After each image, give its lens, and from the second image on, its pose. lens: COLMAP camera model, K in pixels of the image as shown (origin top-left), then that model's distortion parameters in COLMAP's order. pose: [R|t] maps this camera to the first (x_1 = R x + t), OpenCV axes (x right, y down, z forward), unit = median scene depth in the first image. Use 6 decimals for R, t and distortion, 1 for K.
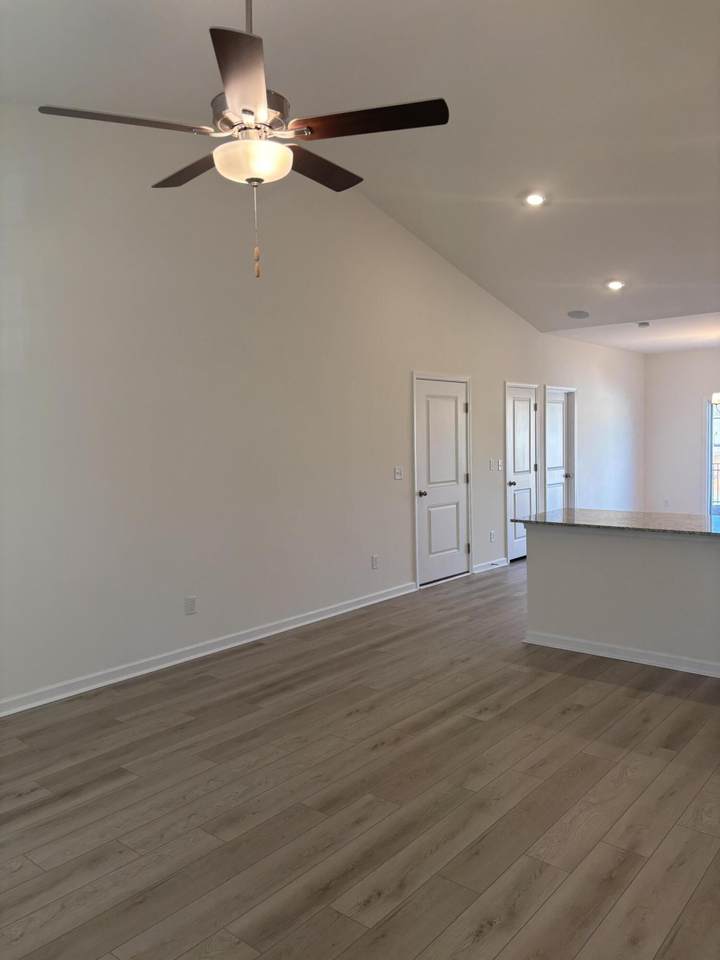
lens RADIAL K [[726.4, 0, 357.8], [0, 726.4, 489.5], [0, 0, 1]] dist [0.009233, 0.000361]
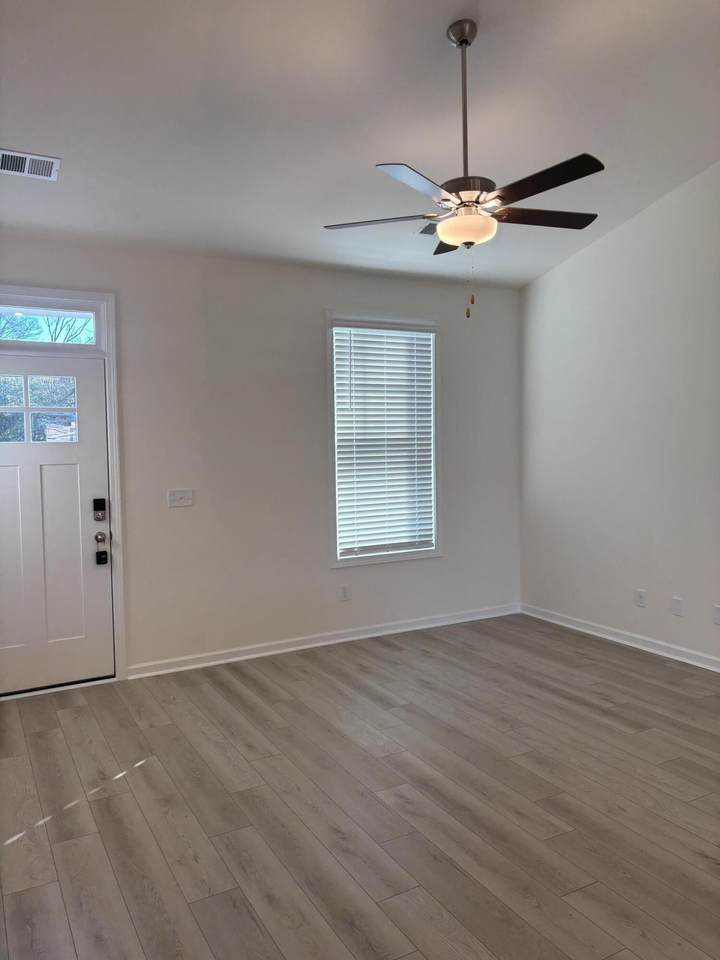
lens RADIAL K [[726.4, 0, 357.8], [0, 726.4, 489.5], [0, 0, 1]] dist [0.009233, 0.000361]
pose [[-0.364369, 0.096716, -0.926219, 0.919513], [-0.041053, 0.991957, 0.119731, -0.111146], [0.930350, 0.081650, -0.357468, 1.019233]]
